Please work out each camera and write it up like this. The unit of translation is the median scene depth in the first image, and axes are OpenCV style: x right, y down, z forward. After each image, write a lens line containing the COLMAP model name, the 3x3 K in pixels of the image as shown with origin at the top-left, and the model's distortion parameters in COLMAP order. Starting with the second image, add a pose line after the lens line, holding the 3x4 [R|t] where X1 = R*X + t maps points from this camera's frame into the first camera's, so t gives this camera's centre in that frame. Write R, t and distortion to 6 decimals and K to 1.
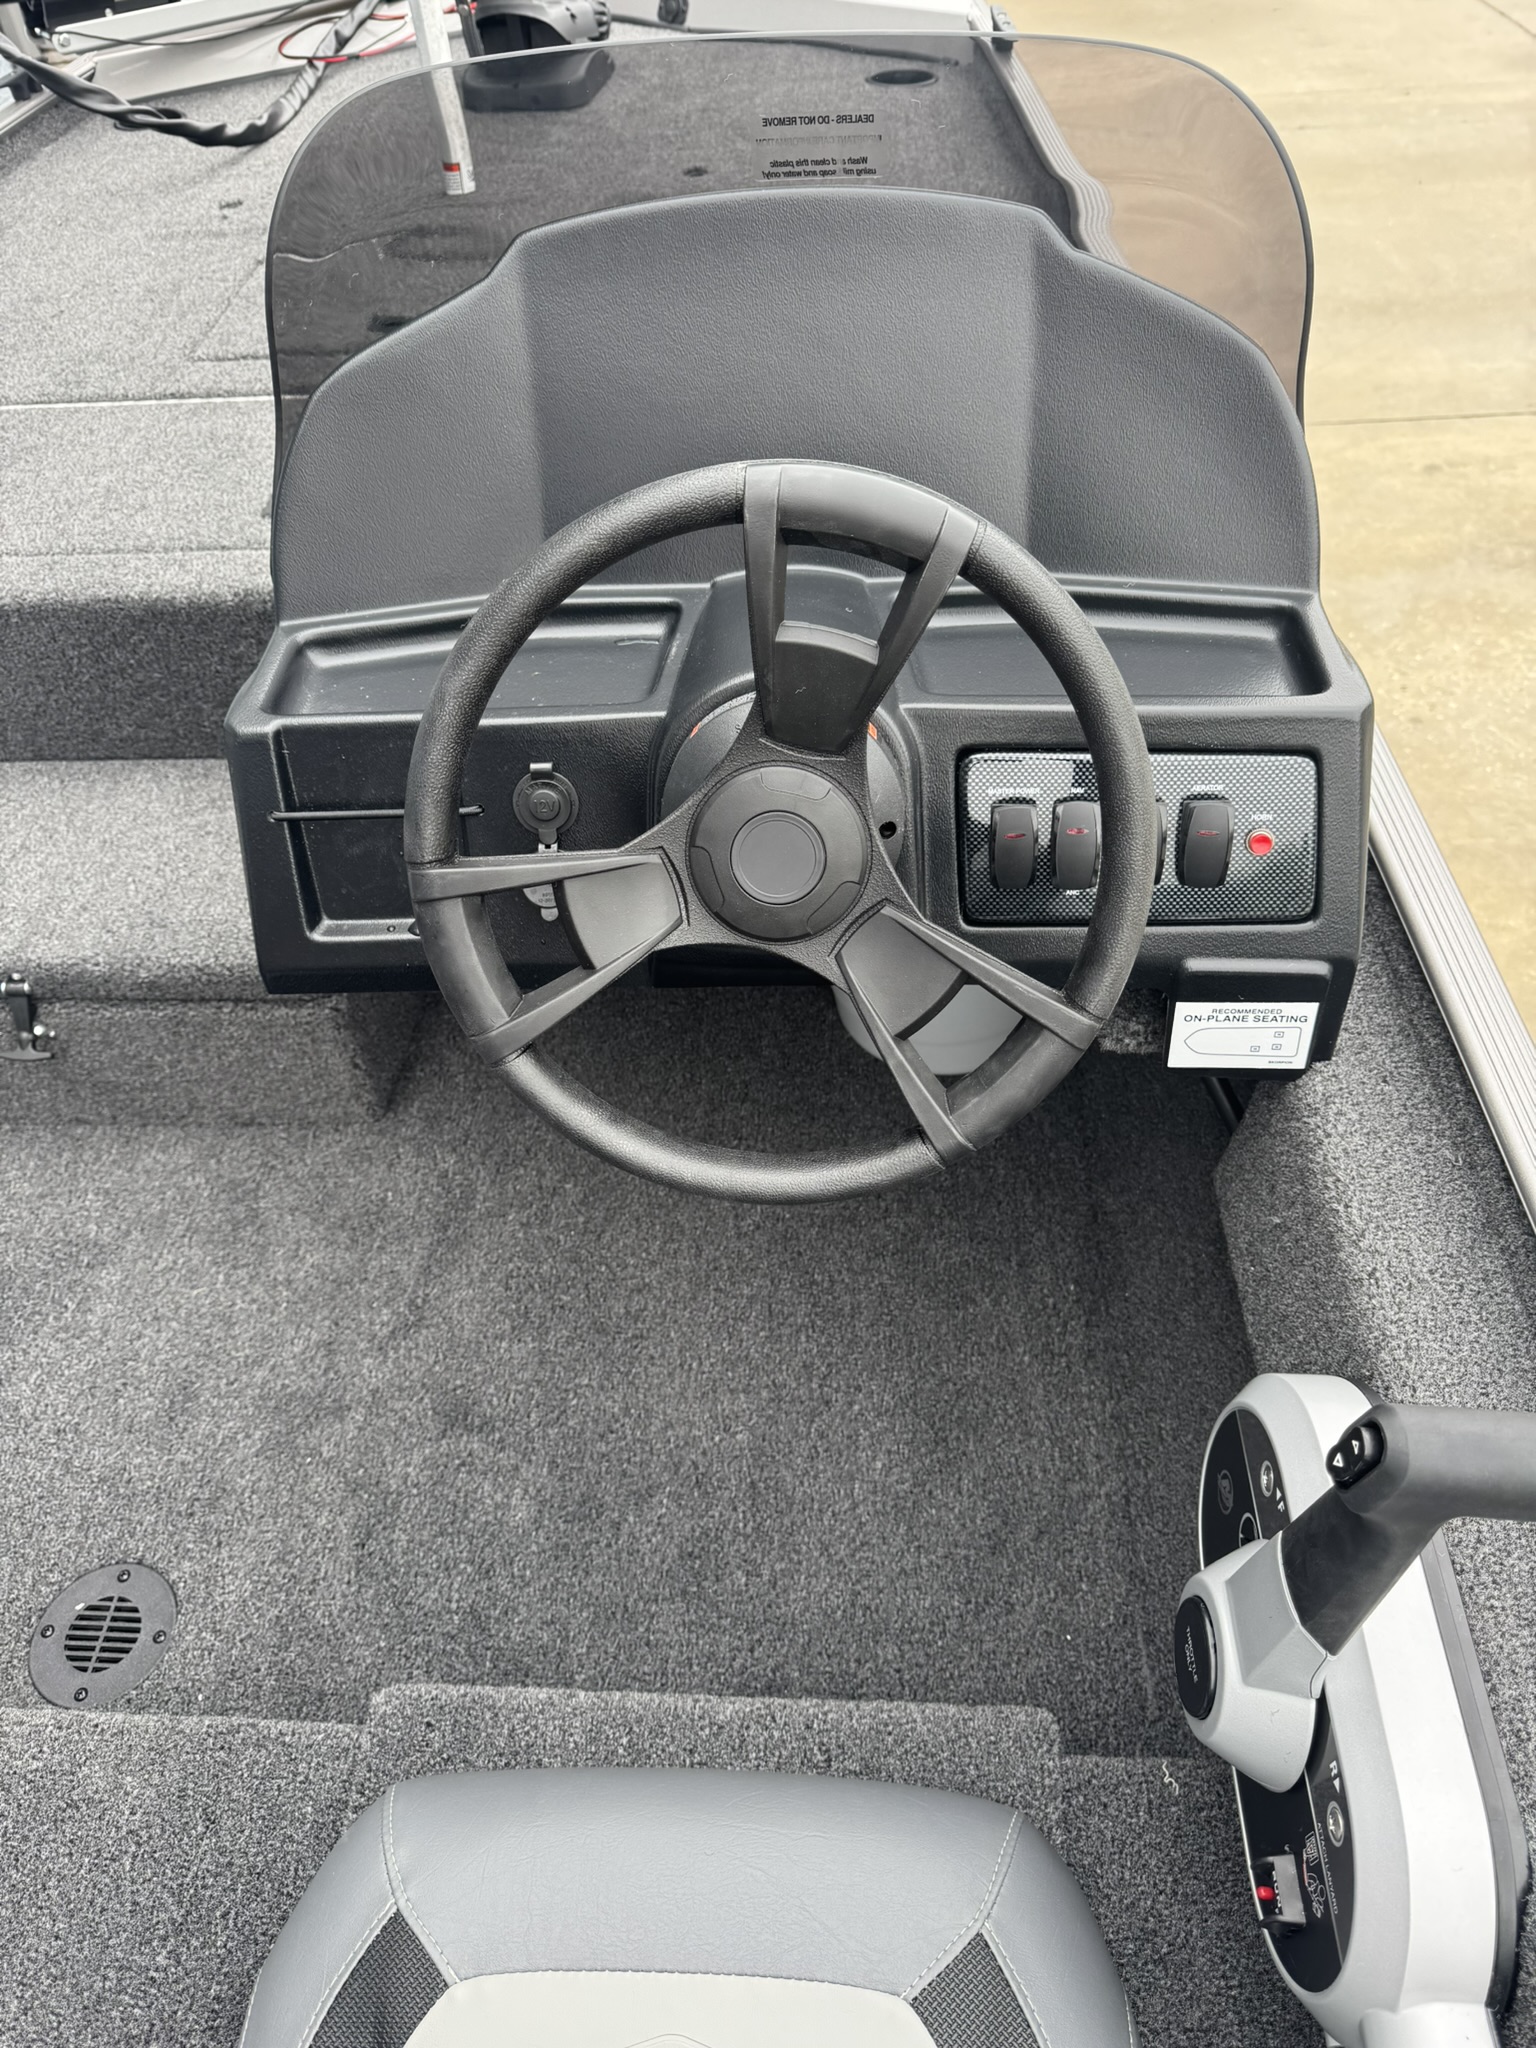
lens RADIAL K [[1455.2, 0, 794.7], [0, 1455.2, 1017.9], [0, 0, 1]] dist [0.026230, -0.030242]
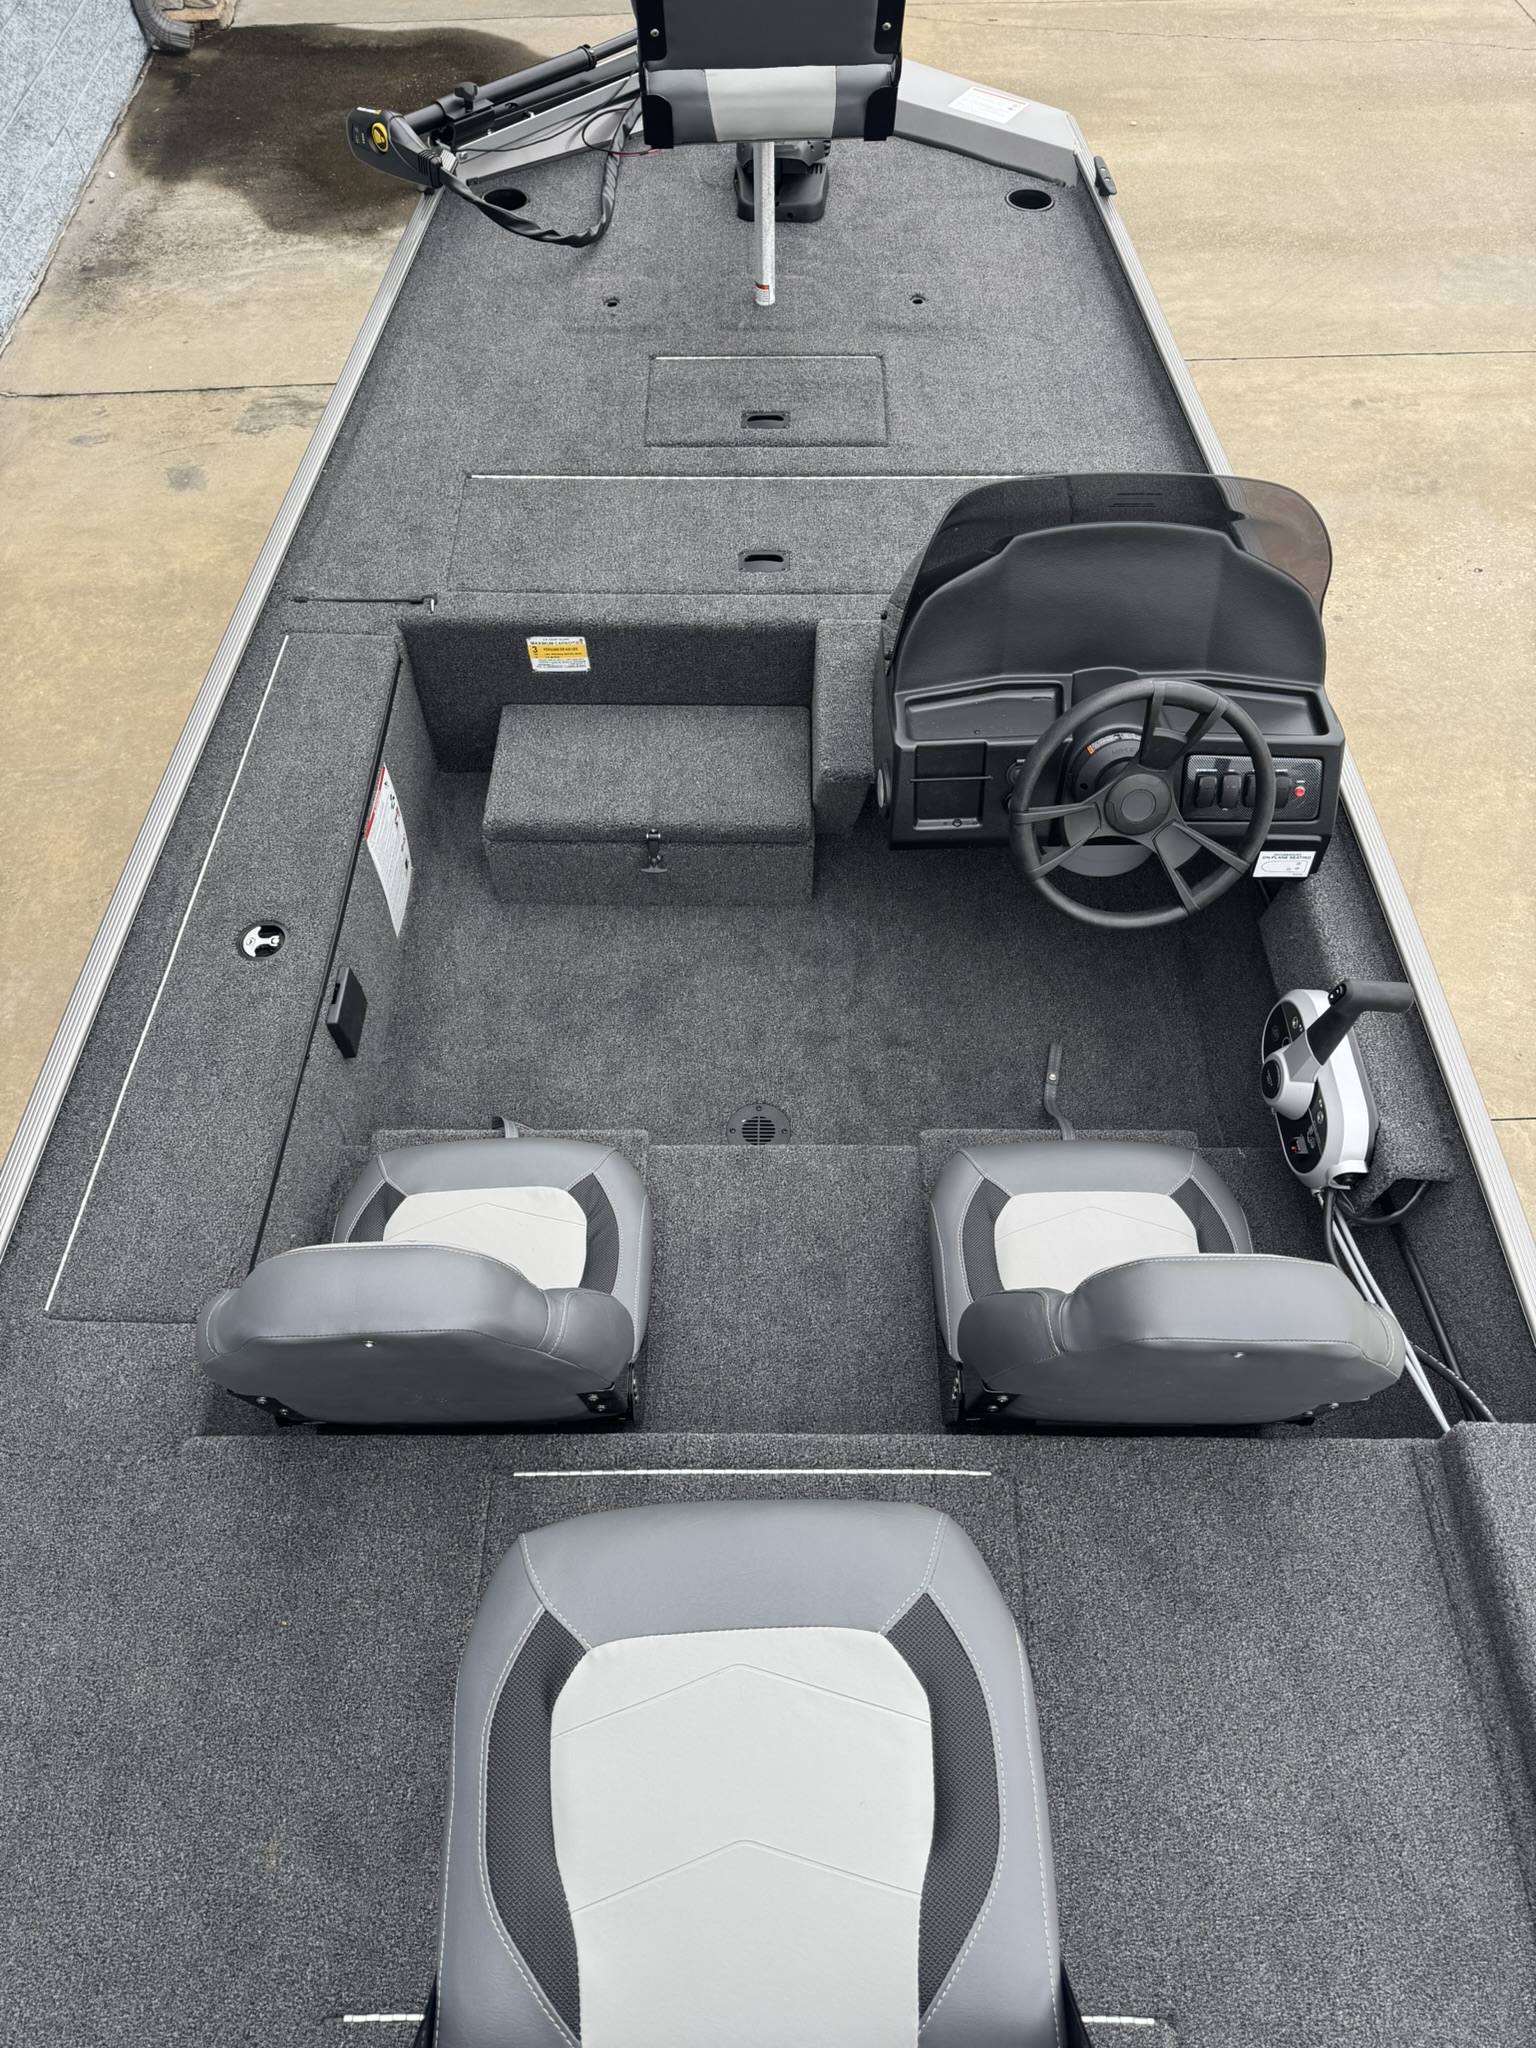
lens RADIAL K [[1455.2, 0, 775.1], [0, 1455.2, 1021.9], [0, 0, 1]] dist [0.026230, -0.030242]
pose [[0.998141, -0.012351, 0.059686, -0.437606], [0.003149, 0.988397, 0.151861, -0.063052], [-0.060869, -0.151390, 0.986598, -0.890048]]
